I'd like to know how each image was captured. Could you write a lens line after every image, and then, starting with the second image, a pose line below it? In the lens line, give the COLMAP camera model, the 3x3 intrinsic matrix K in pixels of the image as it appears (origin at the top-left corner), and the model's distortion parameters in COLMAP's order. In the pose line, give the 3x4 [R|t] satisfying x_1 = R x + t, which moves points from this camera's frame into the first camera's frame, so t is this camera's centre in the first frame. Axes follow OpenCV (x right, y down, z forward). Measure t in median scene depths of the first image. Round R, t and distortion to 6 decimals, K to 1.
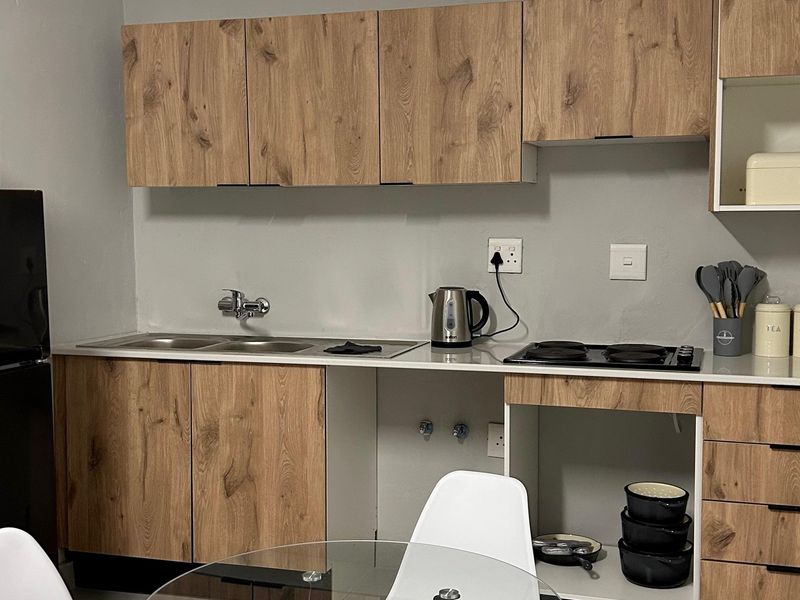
lens RADIAL K [[1023.0, 0, 400.0], [0, 1023.0, 300.0], [0, 0, 1]] dist [0.160803, -0.538361]
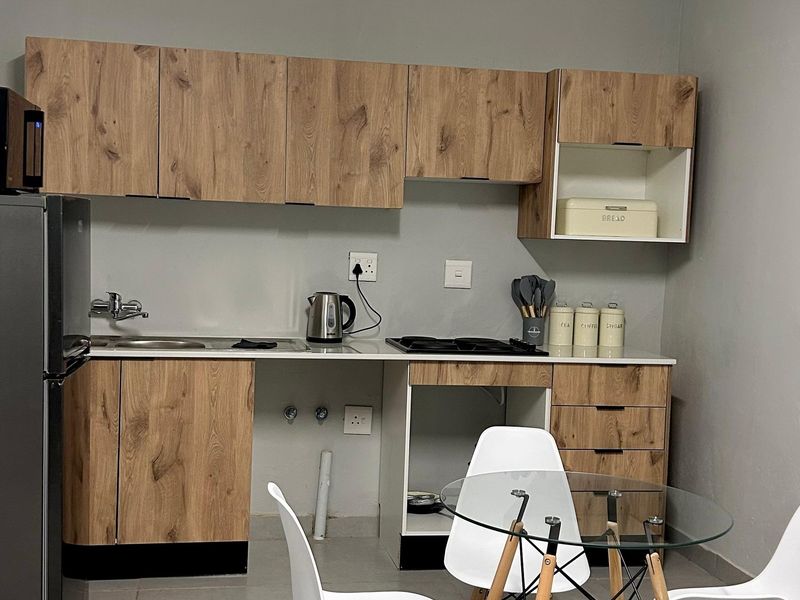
lens RADIAL K [[1023.0, 0, 400.0], [0, 1023.0, 300.0], [0, 0, 1]] dist [0.160803, -0.538361]
pose [[0.884830, 0.007361, 0.465856, -0.450510], [-0.003096, 0.999946, -0.009919, 0.008505], [-0.465904, 0.007335, 0.884805, -0.096788]]
